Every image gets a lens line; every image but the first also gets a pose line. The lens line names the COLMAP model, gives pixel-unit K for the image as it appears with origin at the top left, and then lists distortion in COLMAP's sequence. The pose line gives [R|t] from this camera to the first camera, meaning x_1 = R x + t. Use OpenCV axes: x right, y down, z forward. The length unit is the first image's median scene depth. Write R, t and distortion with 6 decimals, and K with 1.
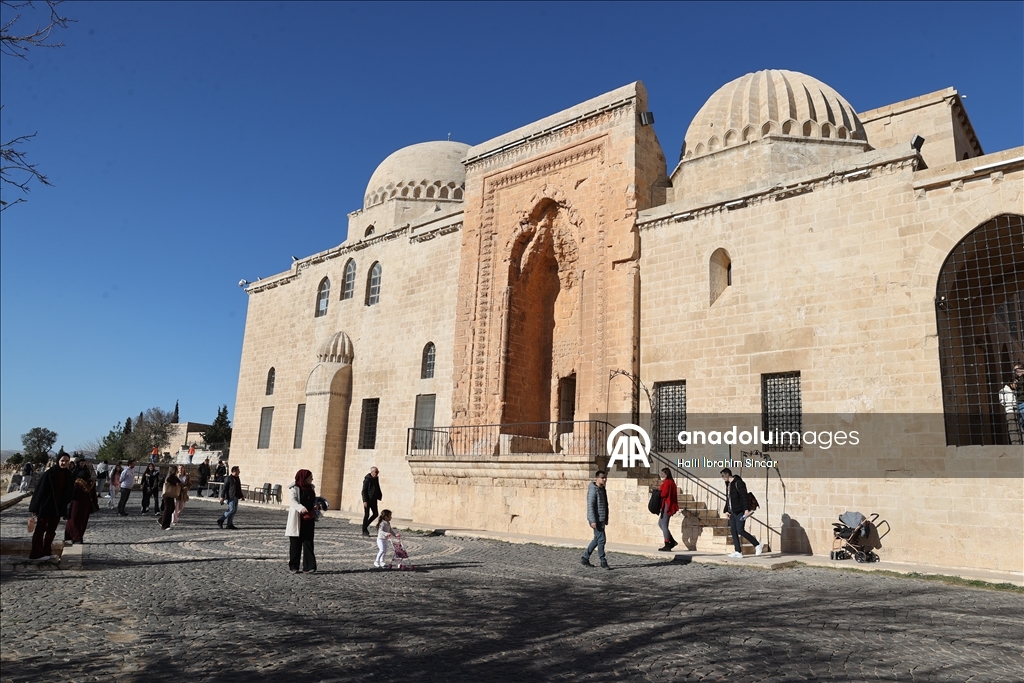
lens RADIAL K [[708.9, 0, 512.1], [0, 708.9, 341.5], [0, 0, 1]] dist [-0.012580, -0.001546]
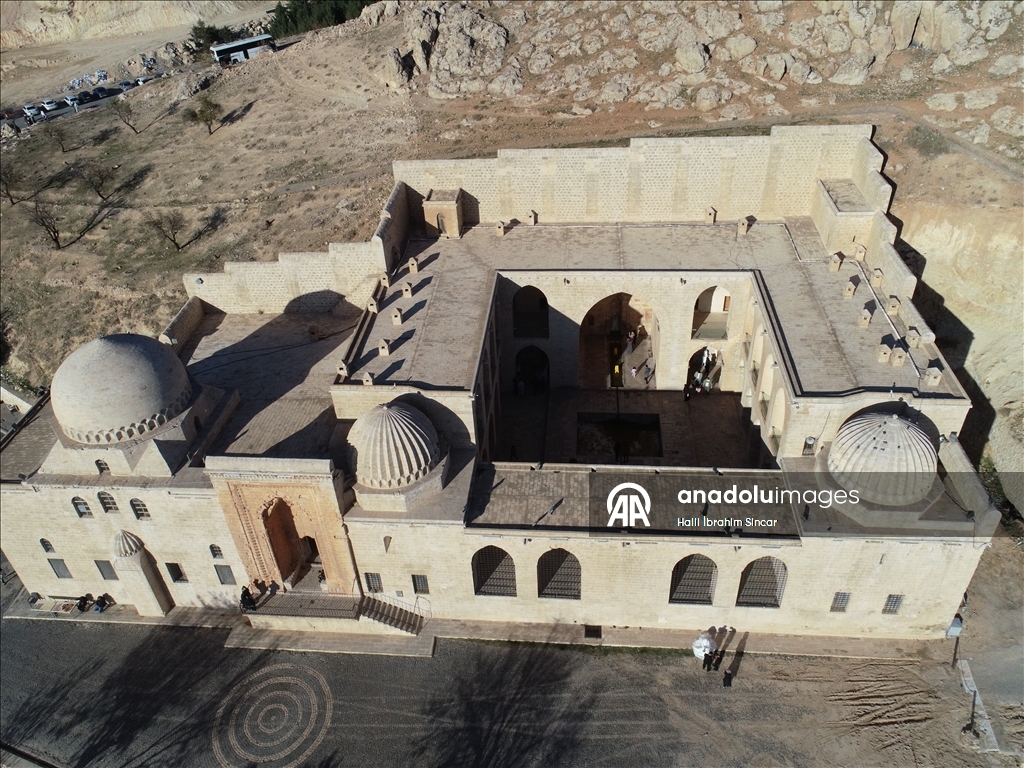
lens RADIAL K [[777.5, 0, 513.0], [0, 777.5, 384.3], [0, 0, 1]] dist [0.005483, 0.001678]
pose [[0.793849, -0.427104, 0.432881, -0.245921], [-0.056271, 0.657194, 0.751618, -2.207784], [-0.605506, -0.621030, 0.497679, -0.173417]]
